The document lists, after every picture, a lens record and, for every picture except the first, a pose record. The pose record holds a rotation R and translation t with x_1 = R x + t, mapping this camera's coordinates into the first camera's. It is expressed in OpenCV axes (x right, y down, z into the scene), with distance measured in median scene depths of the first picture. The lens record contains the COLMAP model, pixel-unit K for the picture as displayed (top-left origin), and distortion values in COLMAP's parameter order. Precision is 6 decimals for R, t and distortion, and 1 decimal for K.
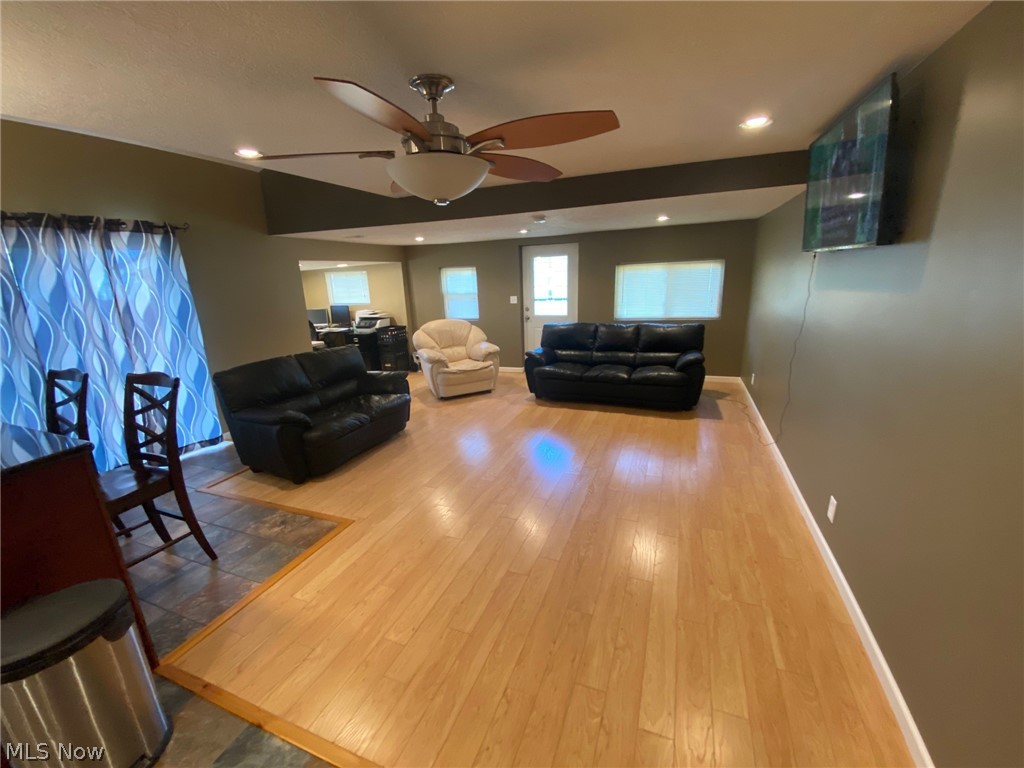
lens RADIAL K [[415.4, 0, 512.0], [0, 415.4, 384.0], [0, 0, 1]] dist [0.022242, -0.019229]
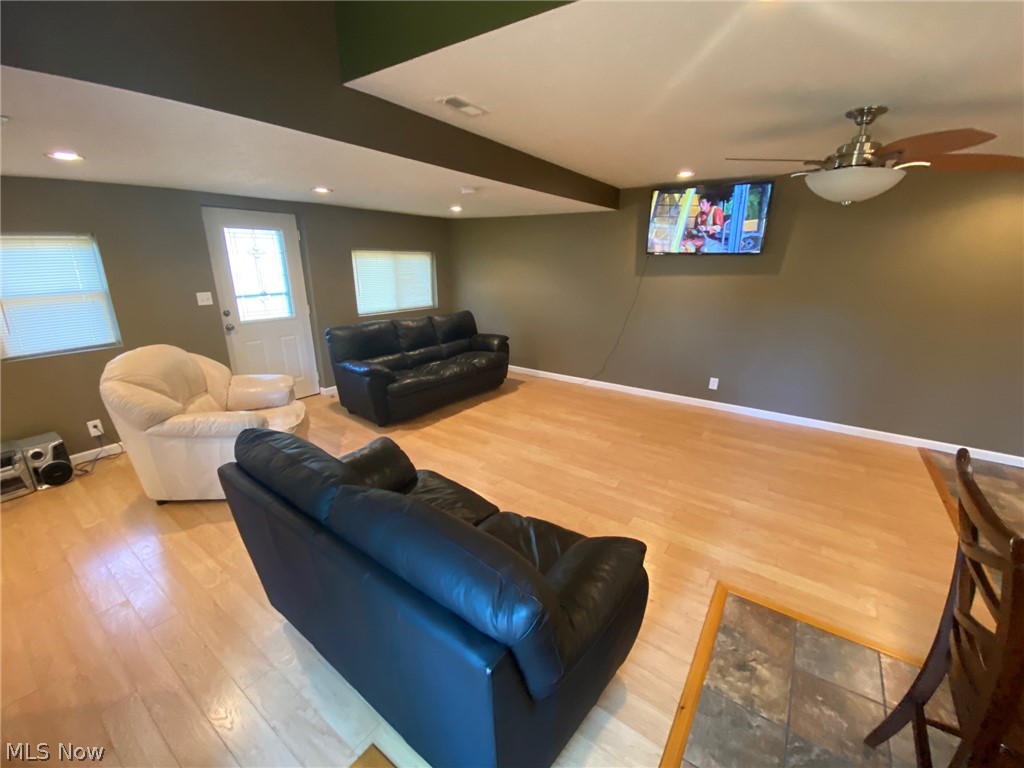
lens RADIAL K [[415.4, 0, 512.0], [0, 415.4, 384.0], [0, 0, 1]] dist [0.022242, -0.019229]
pose [[0.228215, -0.241764, 0.943116, -0.638770], [0.222717, 0.955957, 0.191163, -0.145006], [-0.947795, 0.166422, 0.272009, 0.632684]]
